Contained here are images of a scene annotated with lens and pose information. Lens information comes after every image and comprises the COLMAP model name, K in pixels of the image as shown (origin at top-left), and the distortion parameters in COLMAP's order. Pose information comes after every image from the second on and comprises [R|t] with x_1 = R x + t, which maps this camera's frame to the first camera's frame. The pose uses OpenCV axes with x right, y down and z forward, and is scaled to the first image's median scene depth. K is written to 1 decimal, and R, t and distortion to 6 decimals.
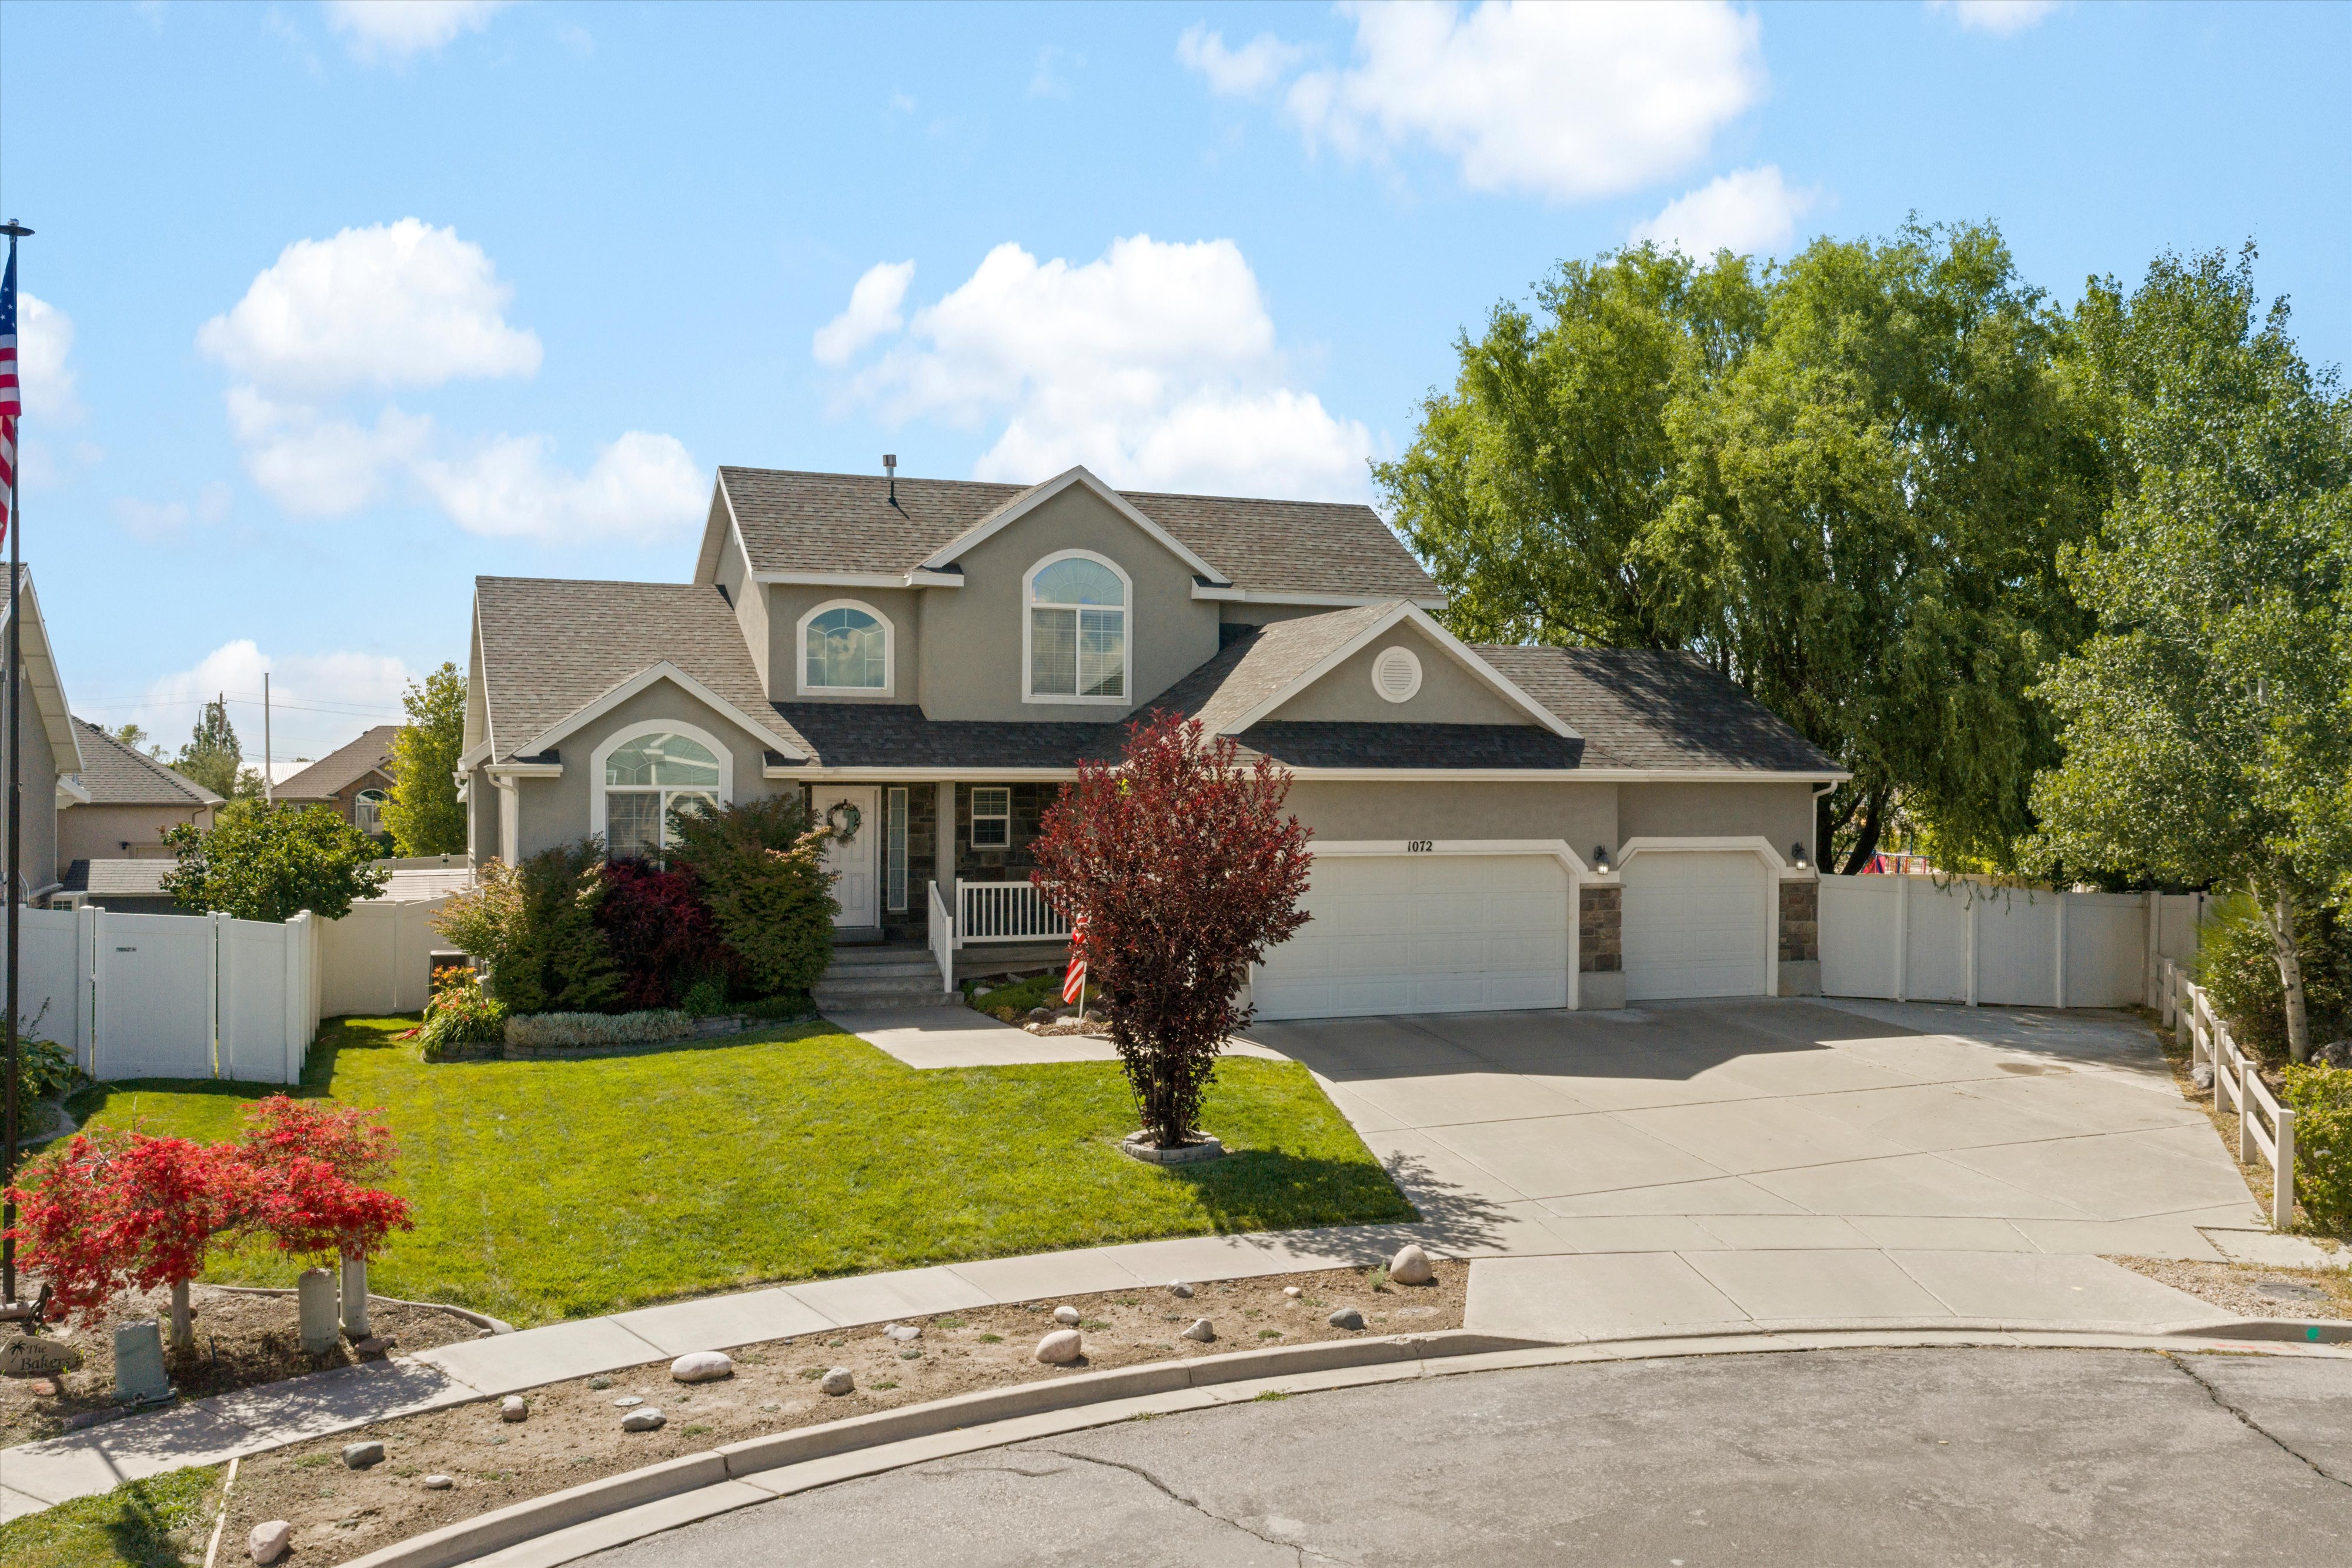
lens RADIAL K [[2053.8, 0, 1233.4], [0, 2053.8, 796.3], [0, 0, 1]] dist [0.071096, 0.002840]
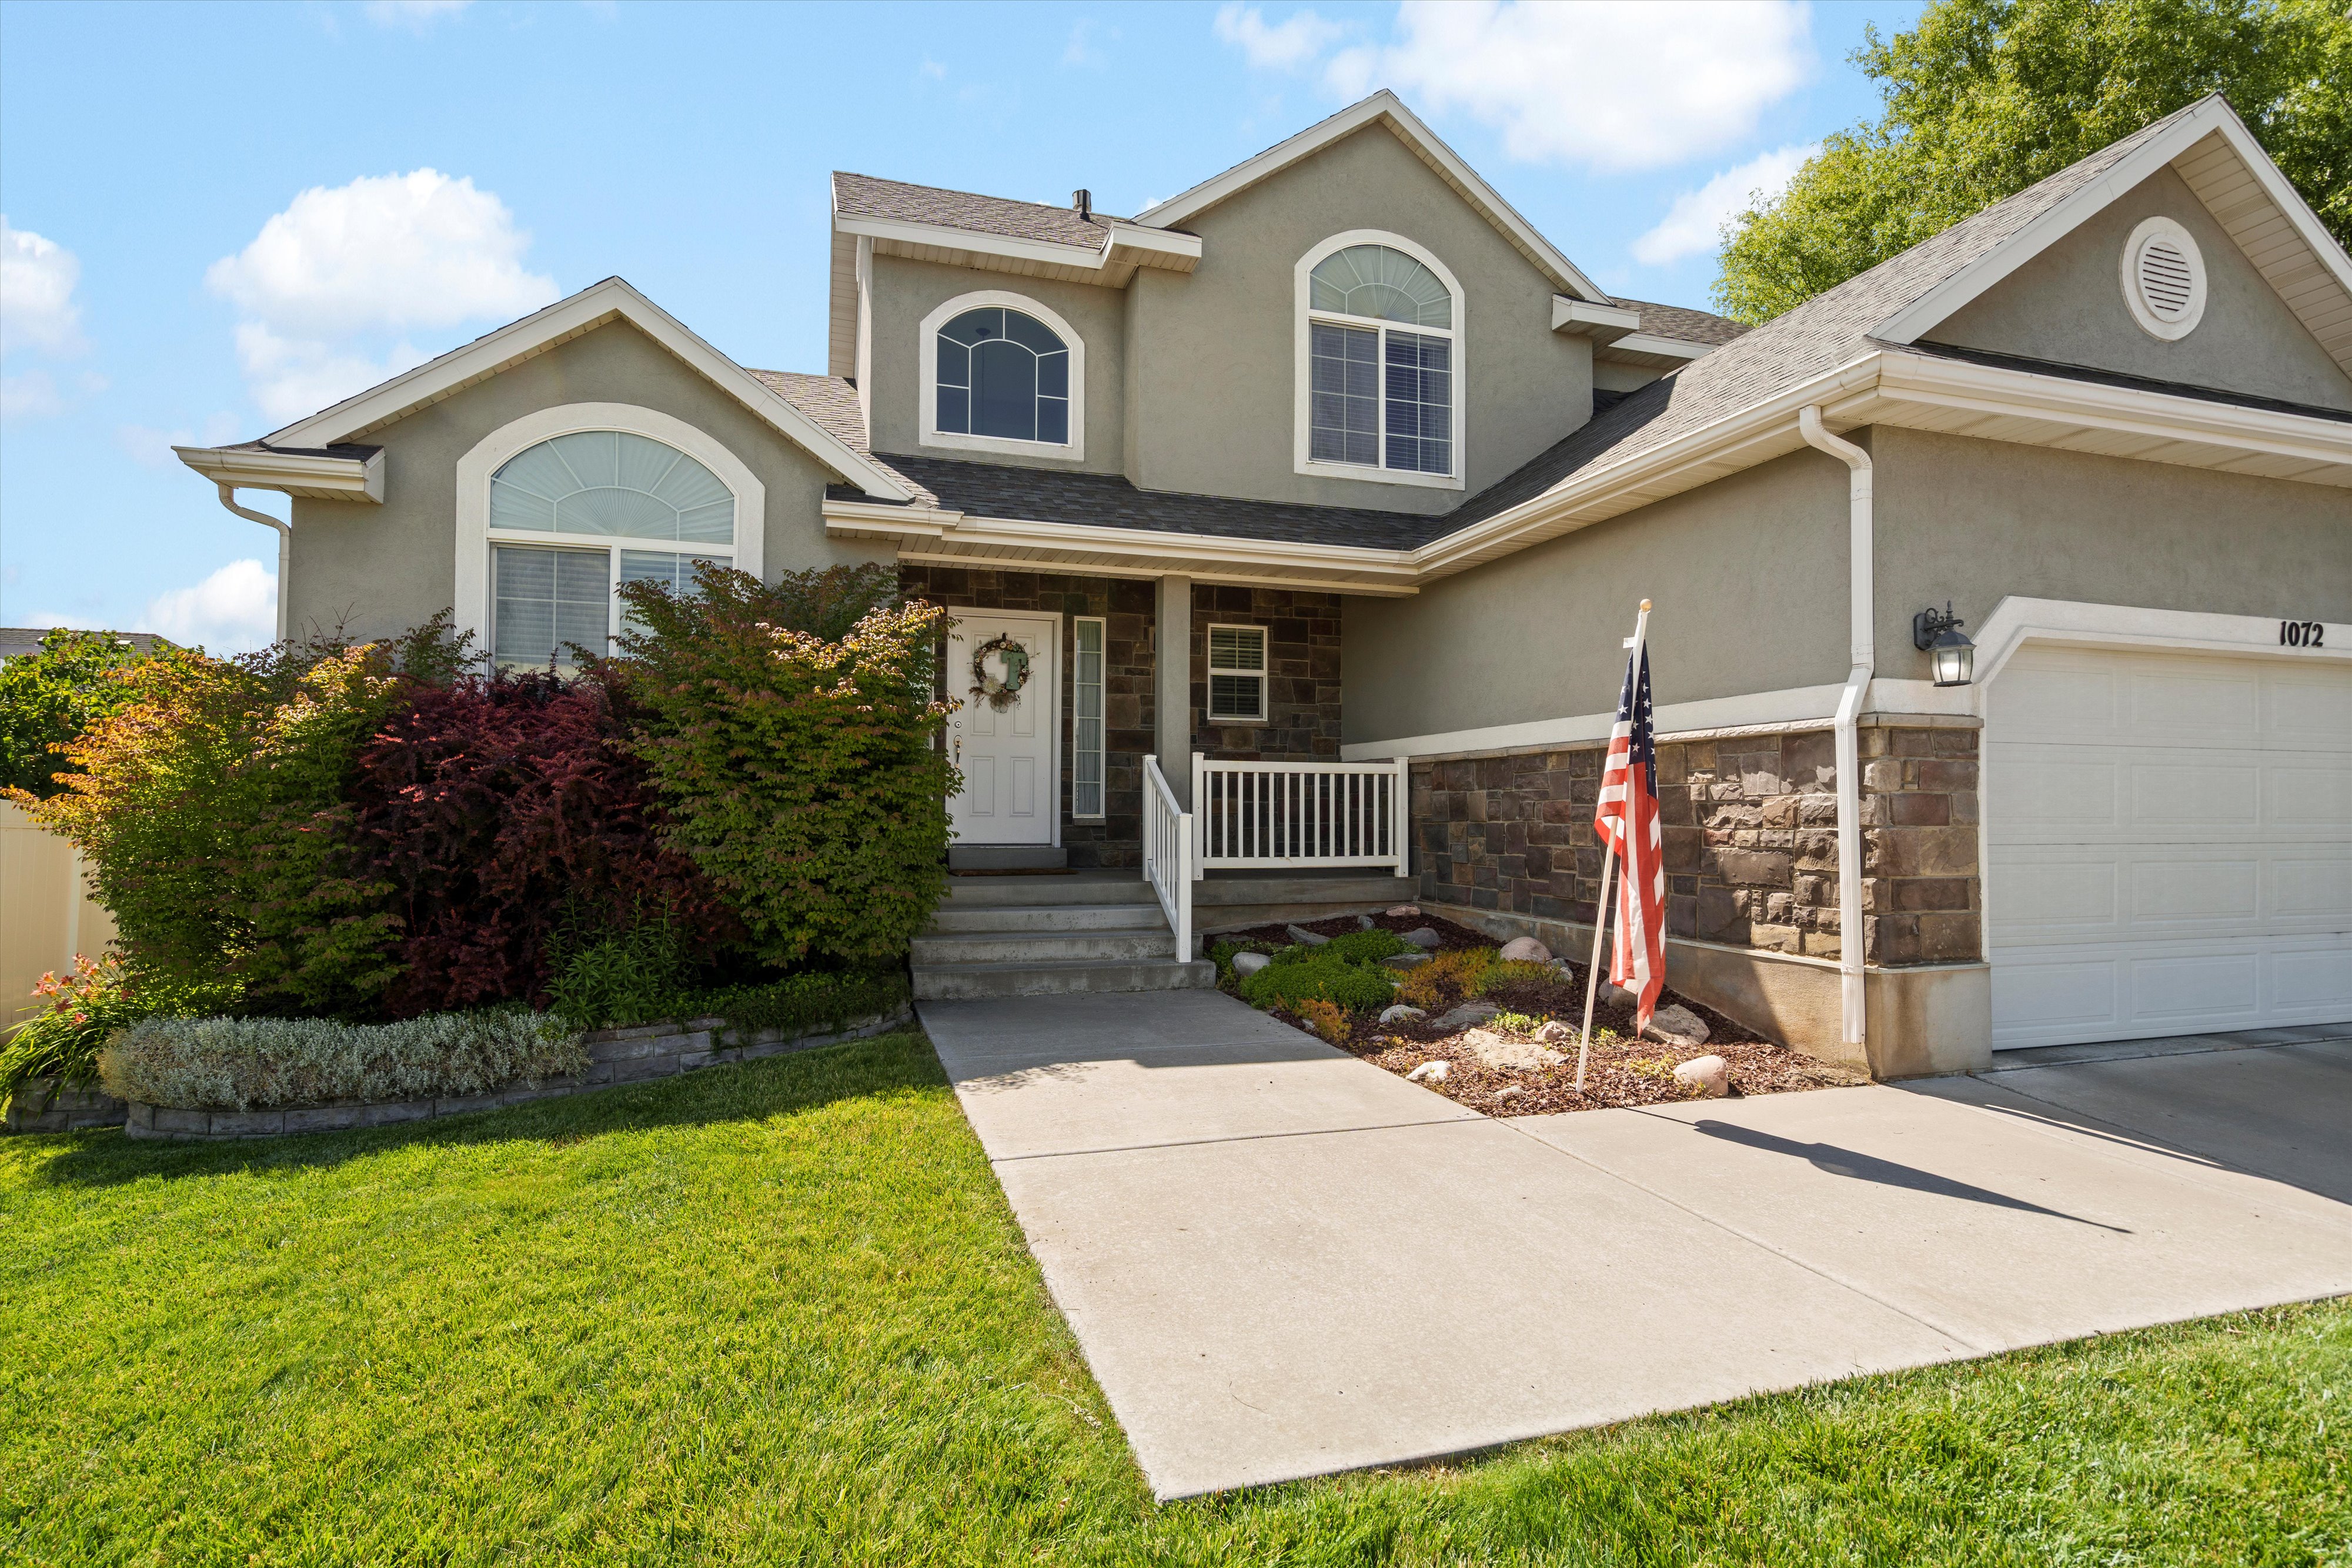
lens RADIAL K [[1164.9, 0, 1179.6], [0, 1164.9, 812.2], [0, 0, 1]] dist [0.000395, 0.000832]
pose [[0.995564, -0.000850, -0.094082, -0.111459], [0.000273, 0.999981, -0.006142, 0.059415], [0.094085, 0.006089, 0.995546, 0.705547]]
